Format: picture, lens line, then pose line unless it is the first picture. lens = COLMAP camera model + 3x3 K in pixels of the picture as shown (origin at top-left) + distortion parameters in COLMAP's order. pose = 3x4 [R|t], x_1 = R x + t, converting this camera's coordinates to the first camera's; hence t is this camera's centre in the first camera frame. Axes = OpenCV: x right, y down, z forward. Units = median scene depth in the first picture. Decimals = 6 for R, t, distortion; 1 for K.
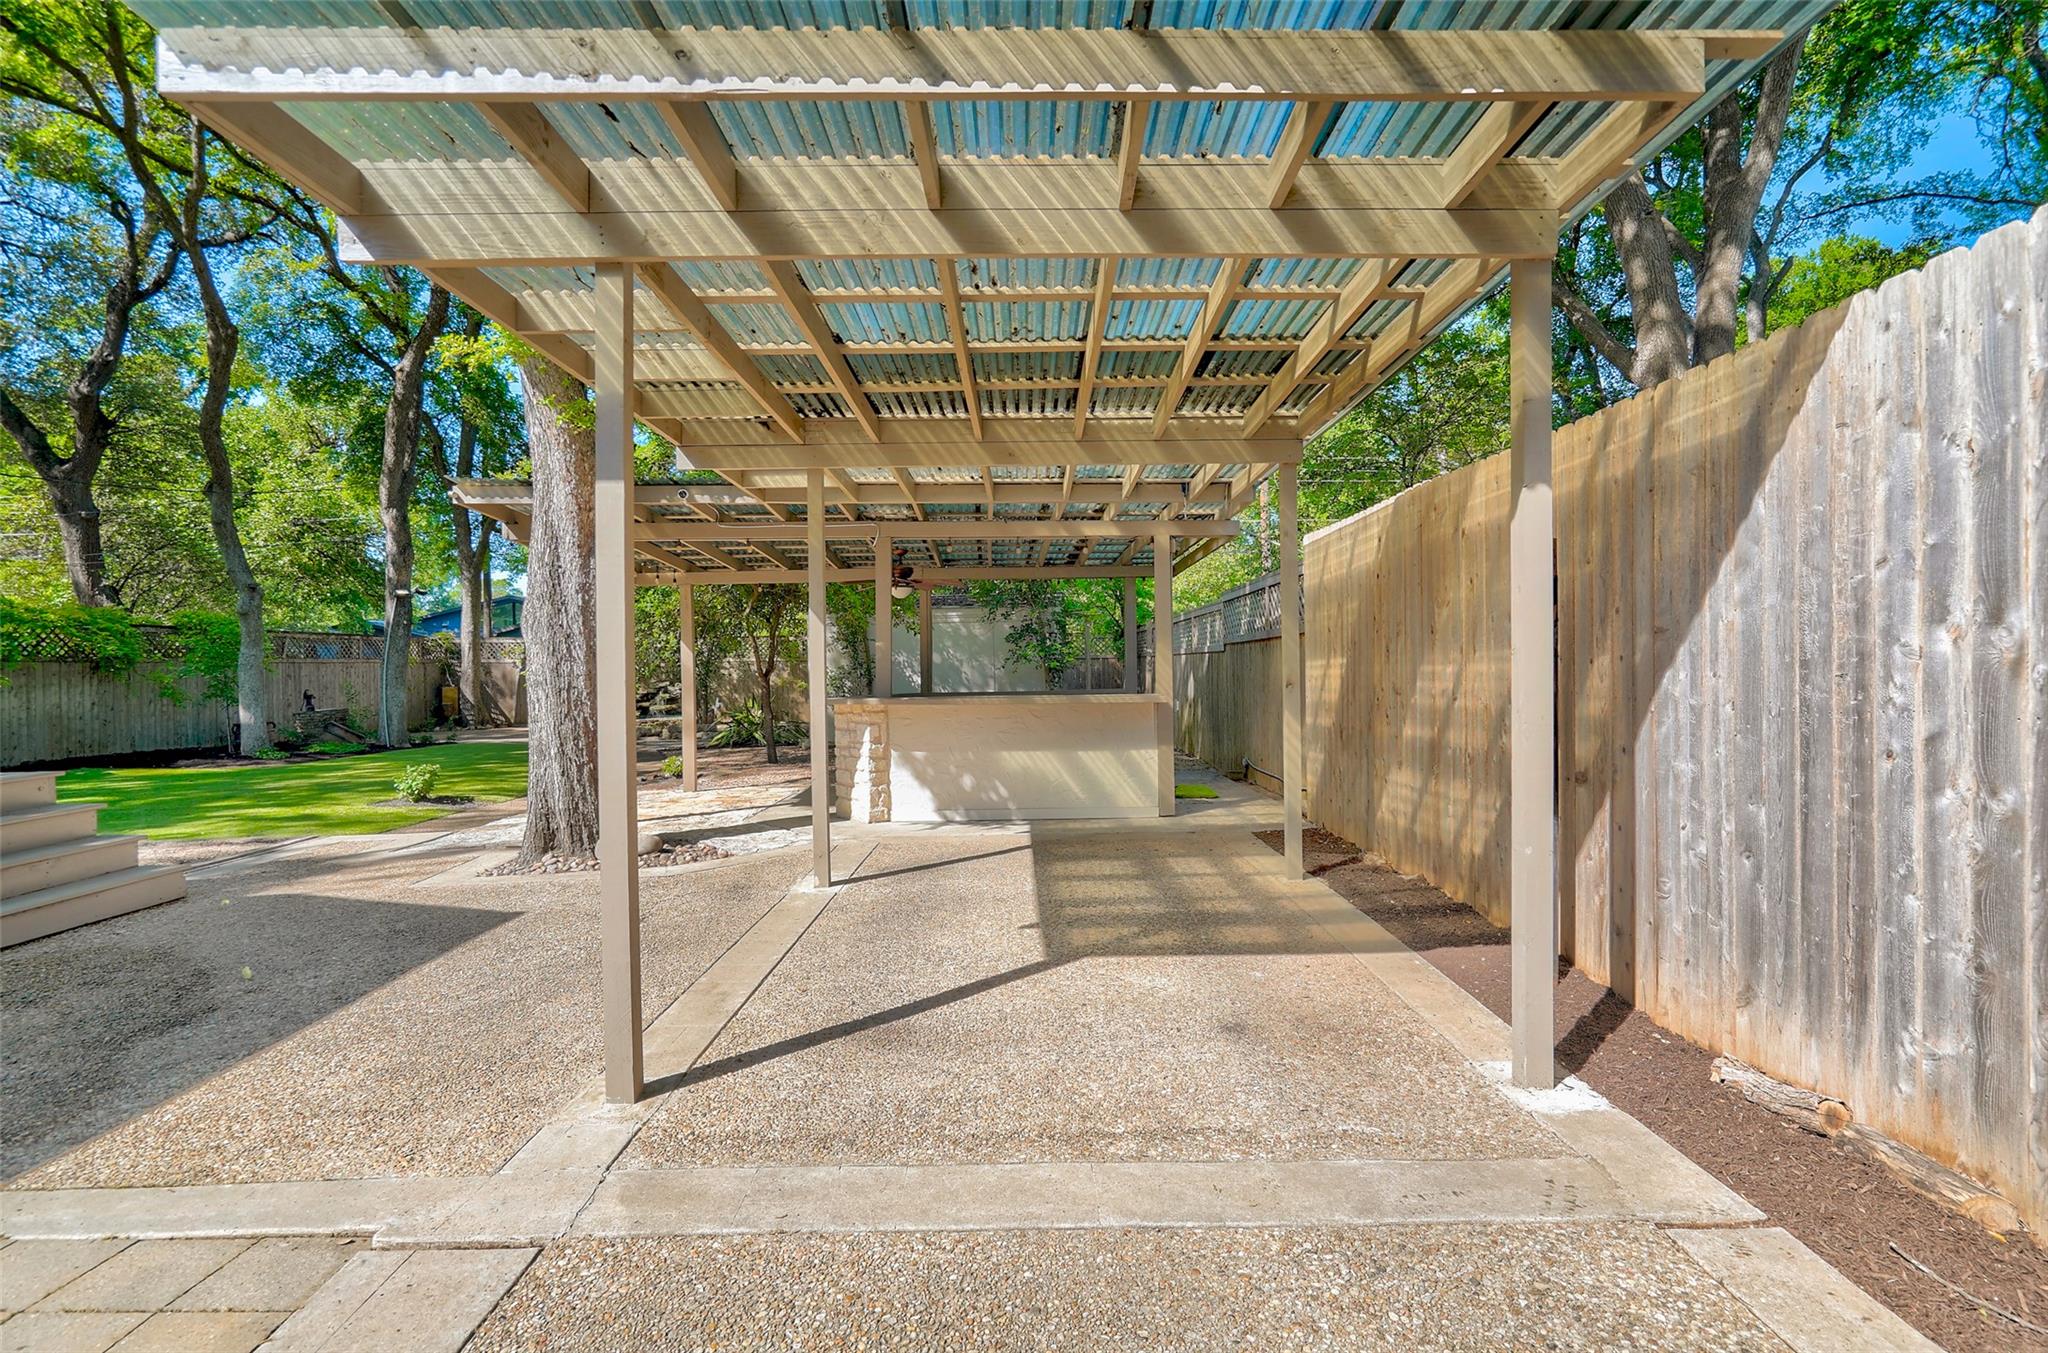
lens RADIAL K [[925.8, 0, 1024.0], [0, 925.8, 676.5], [0, 0, 1]] dist [-0.061176, 0.029619]
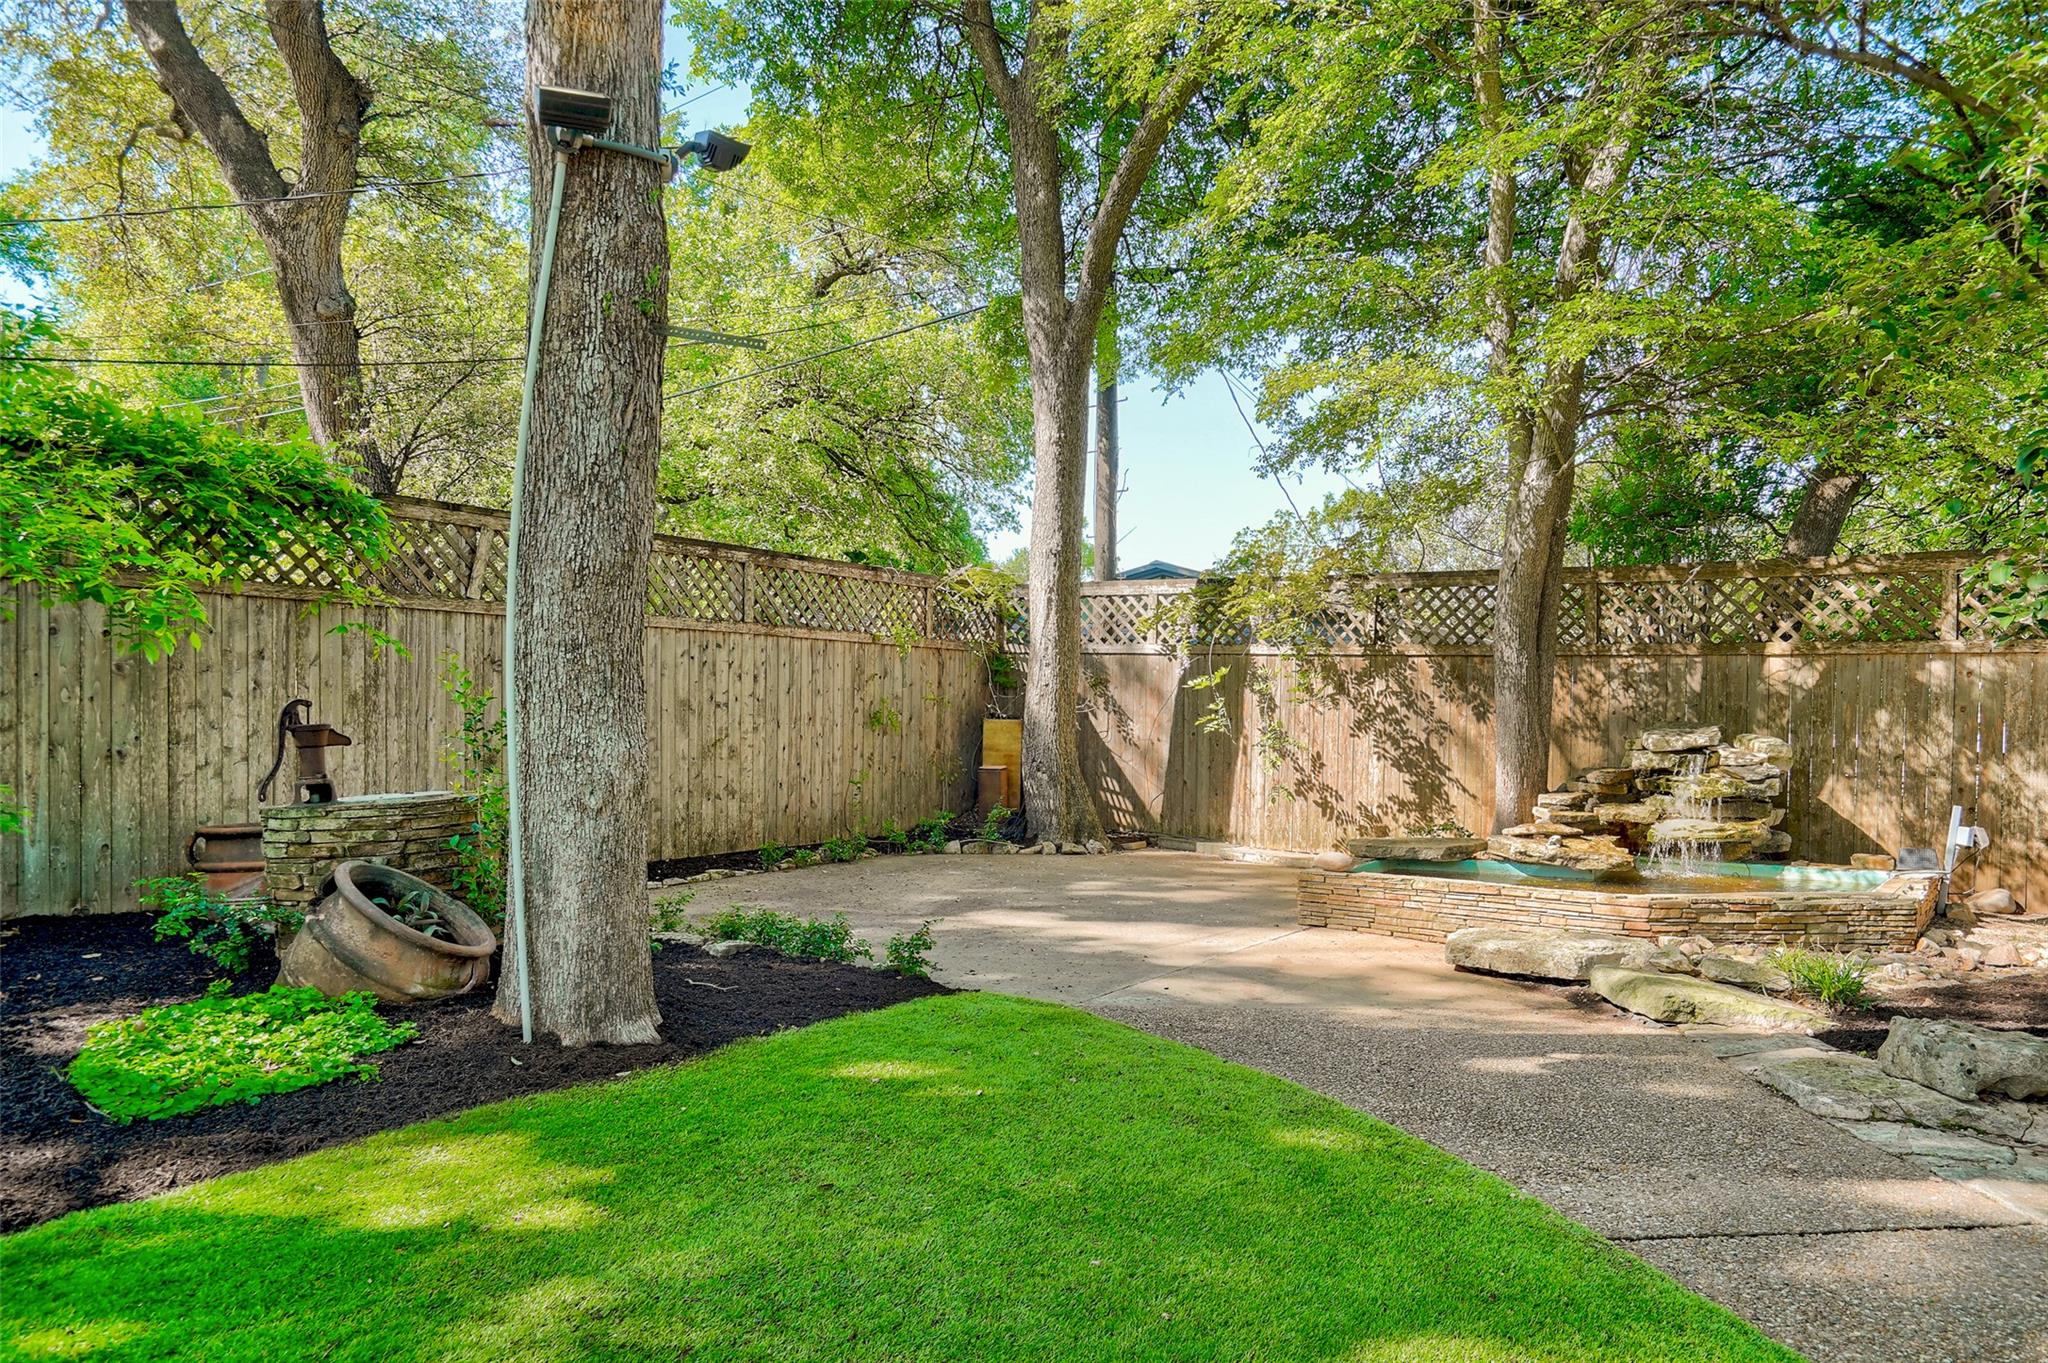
lens RADIAL K [[1337.8, 0, 1024.0], [0, 1337.8, 681.5], [0, 0, 1]] dist [0.002325, 0.000541]
pose [[0.828532, 0.016537, -0.559698, -0.474156], [-0.035016, 0.999138, -0.022313, 0.010944], [0.558846, 0.038085, 0.828396, 0.814798]]
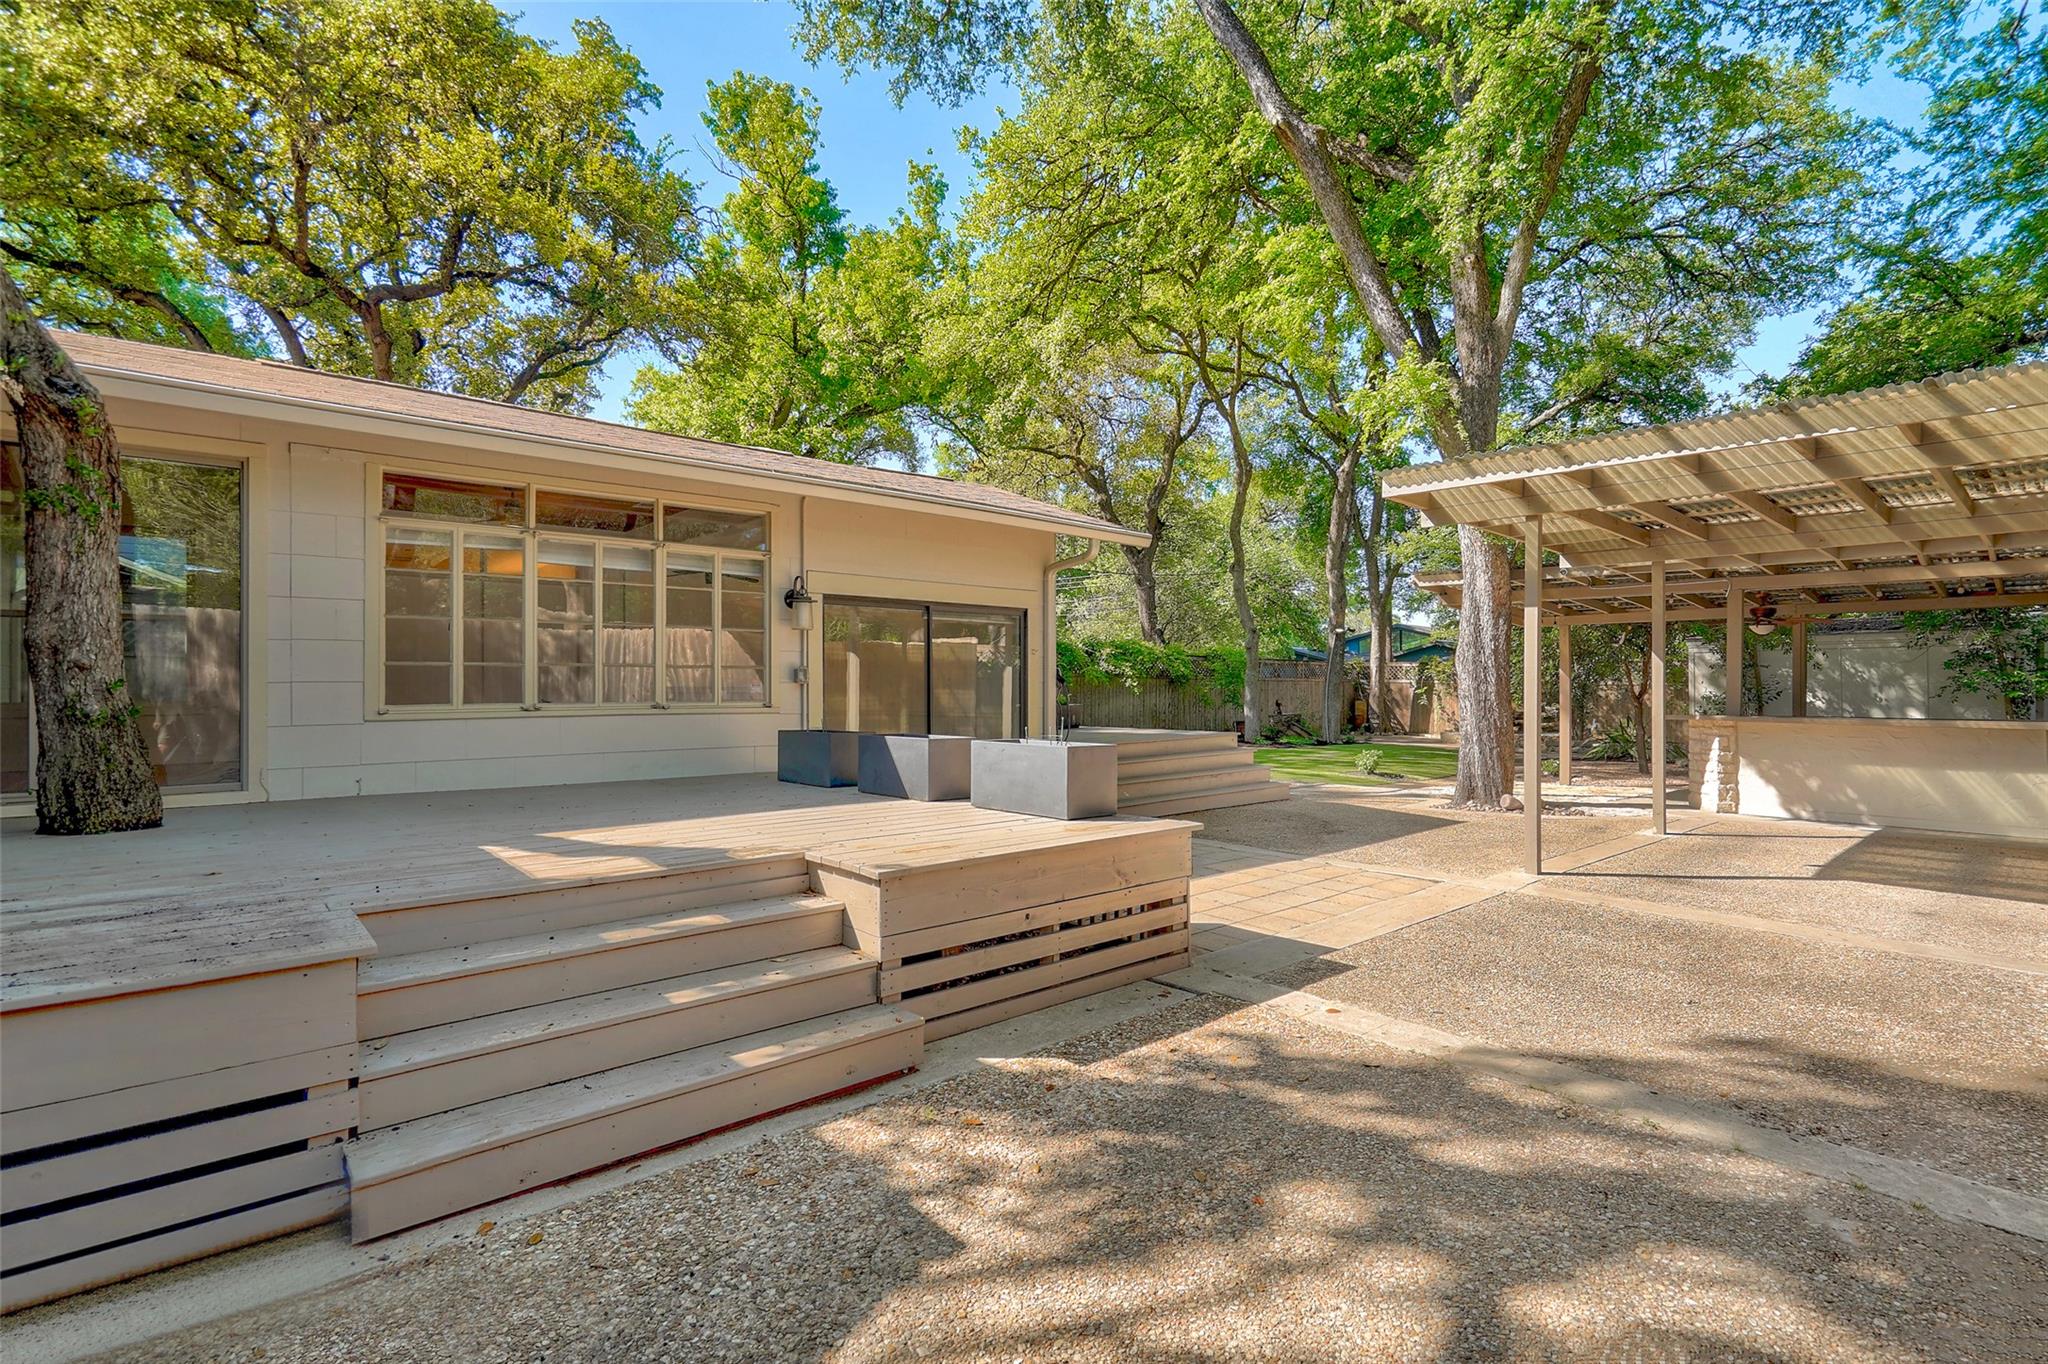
lens RADIAL K [[968.2, 0, 1036.9], [0, 968.2, 677.4], [0, 0, 1]] dist [-0.002832, 0.022931]
pose [[0.660557, 0.008691, -0.750725, 0.124313], [-0.024638, 0.999645, -0.010107, 0.004274], [0.750371, 0.025173, 0.660537, -0.342762]]
